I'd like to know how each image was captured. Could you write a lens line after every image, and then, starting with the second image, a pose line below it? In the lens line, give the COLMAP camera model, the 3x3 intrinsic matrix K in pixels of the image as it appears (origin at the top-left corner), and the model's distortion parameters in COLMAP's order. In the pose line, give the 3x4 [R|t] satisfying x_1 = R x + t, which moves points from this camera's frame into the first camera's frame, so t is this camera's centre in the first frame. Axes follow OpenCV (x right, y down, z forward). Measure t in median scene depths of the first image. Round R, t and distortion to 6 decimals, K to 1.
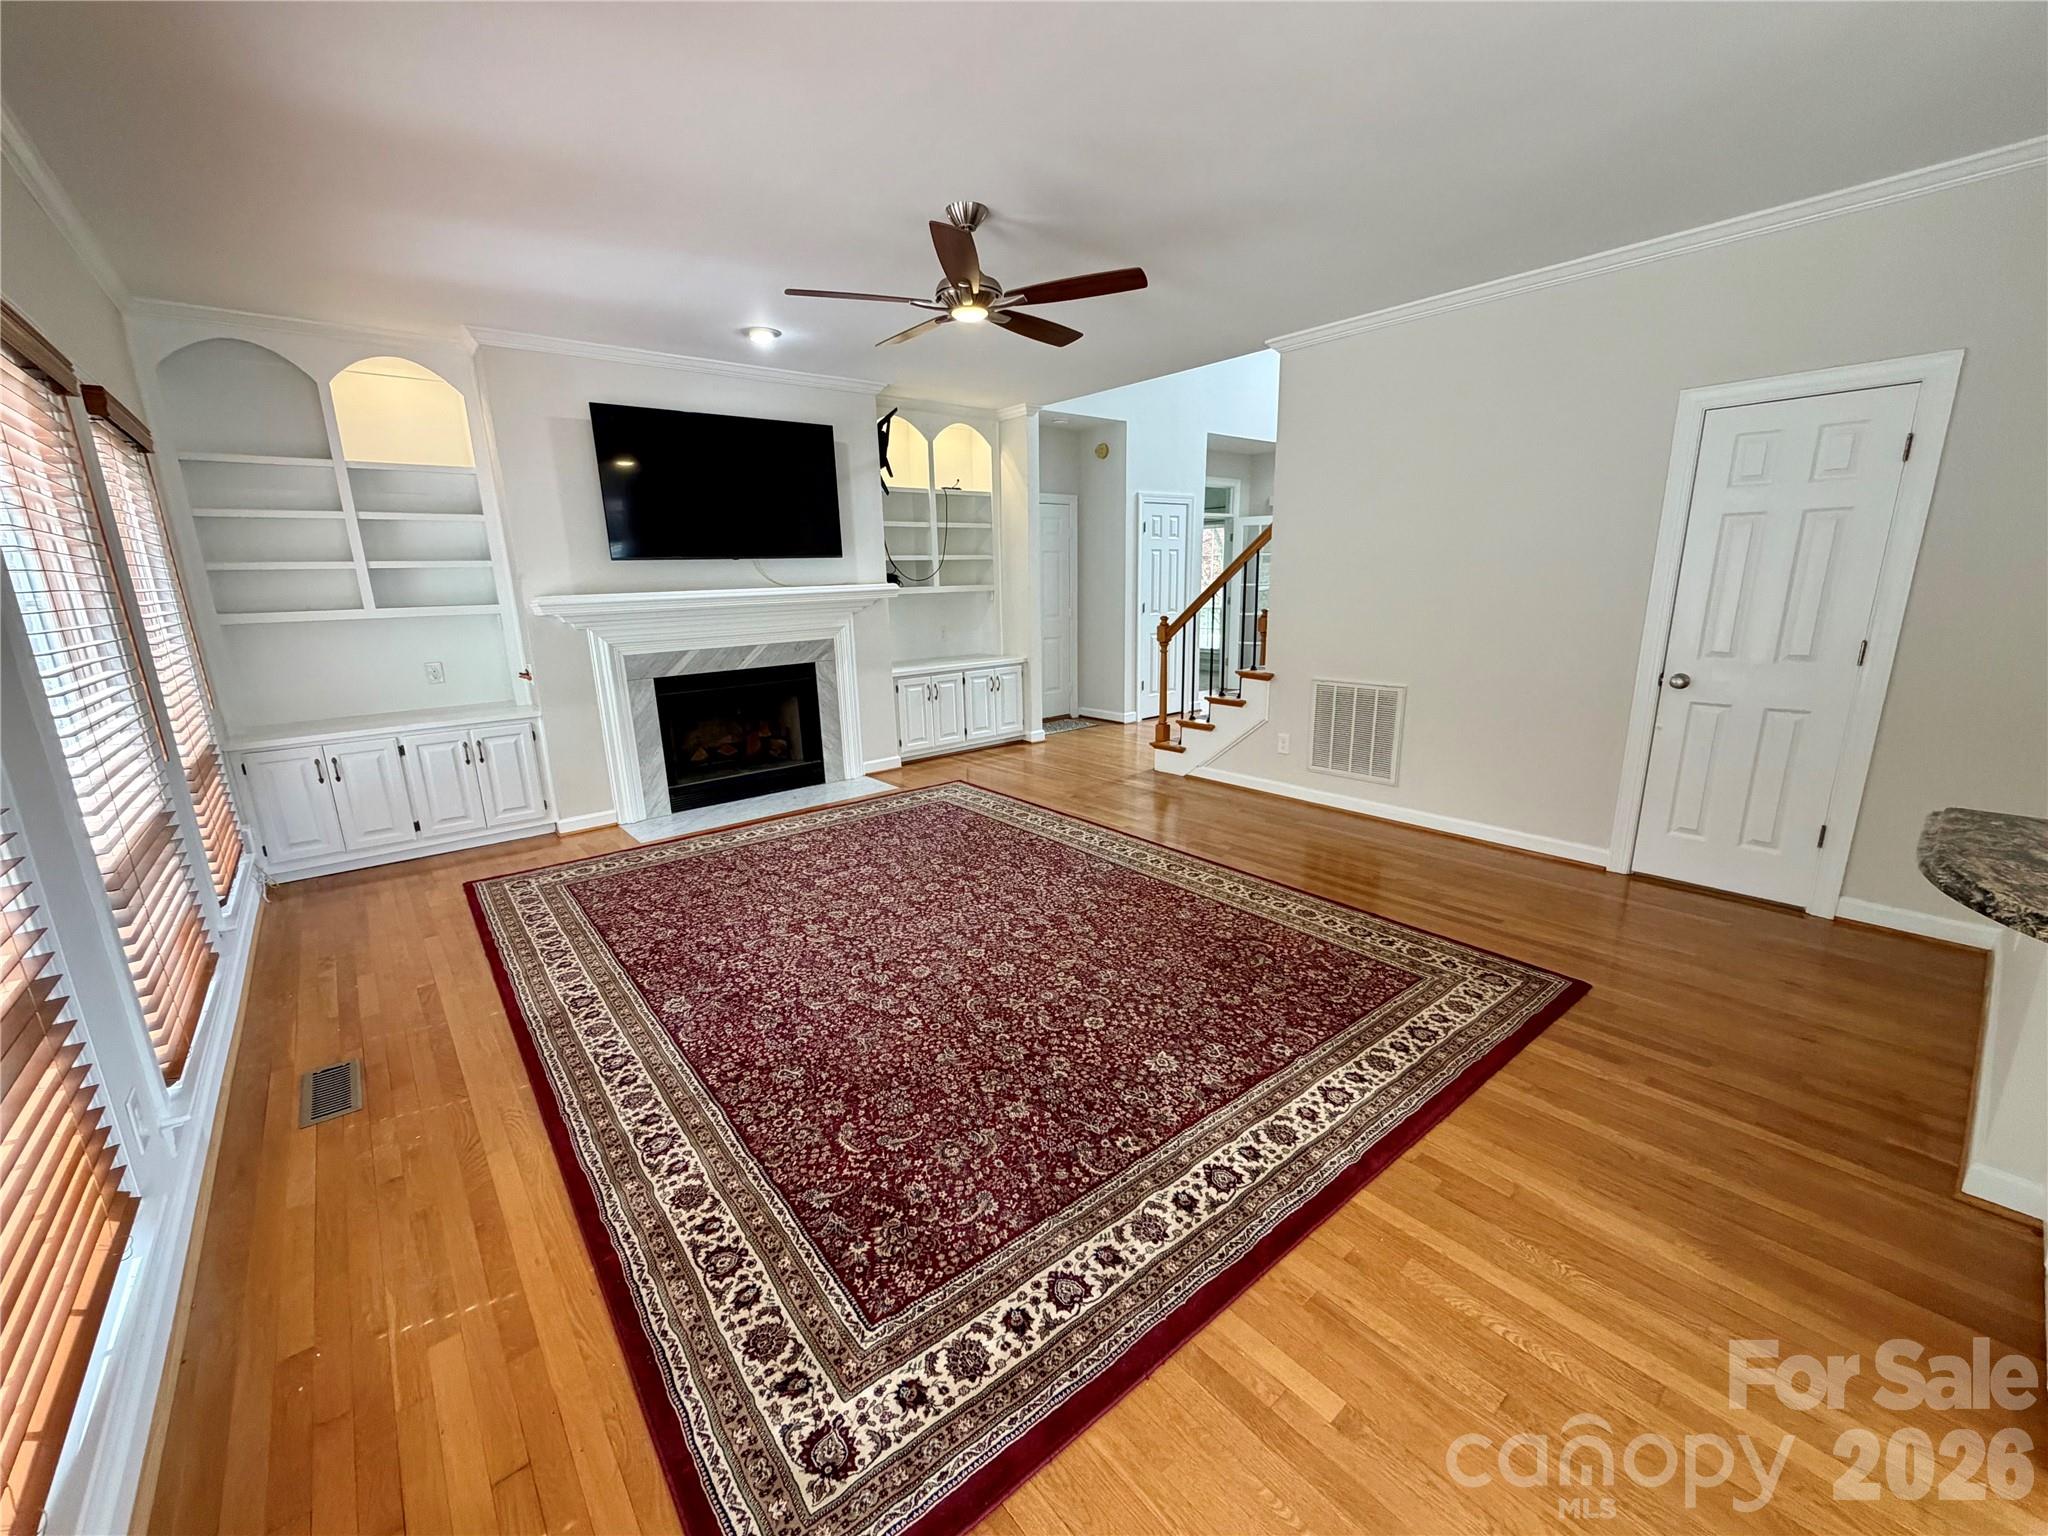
lens RADIAL K [[815.4, 0, 1021.0], [0, 815.4, 770.4], [0, 0, 1]] dist [0.001674, -0.000864]
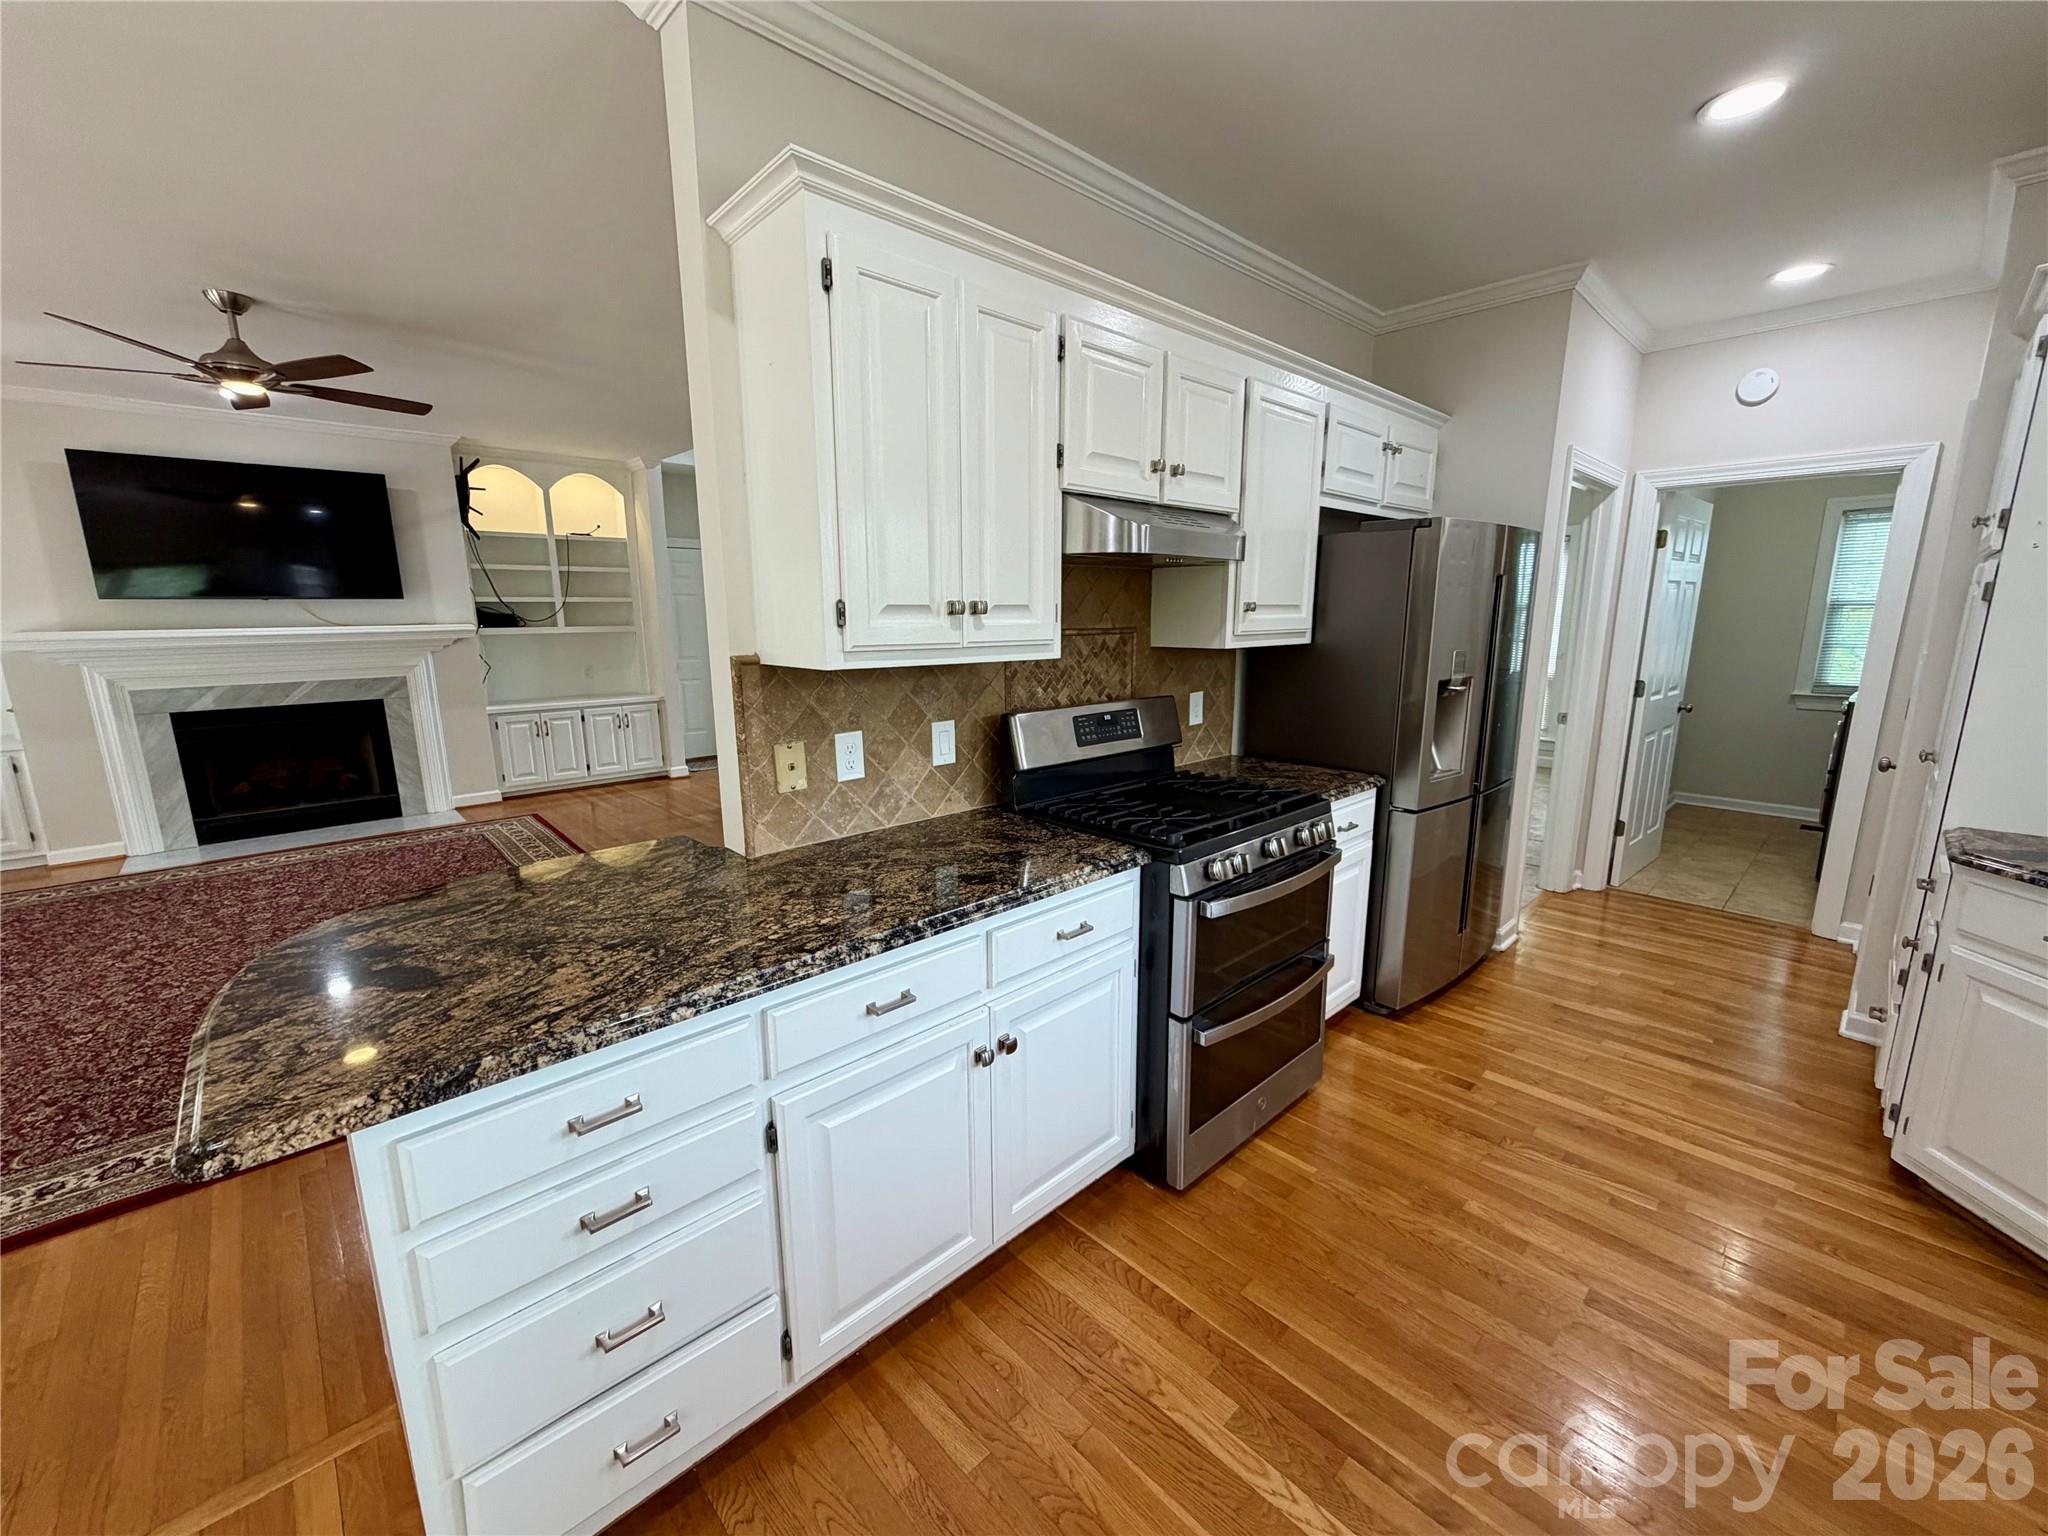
lens RADIAL K [[815.4, 0, 1020.8], [0, 815.4, 772.8], [0, 0, 1]] dist [0.001674, -0.000864]
pose [[0.998033, 0.005107, 0.062475, 0.570038], [-0.002554, 0.999160, -0.040888, 0.000729], [-0.062631, 0.040648, 0.997209, -0.087378]]
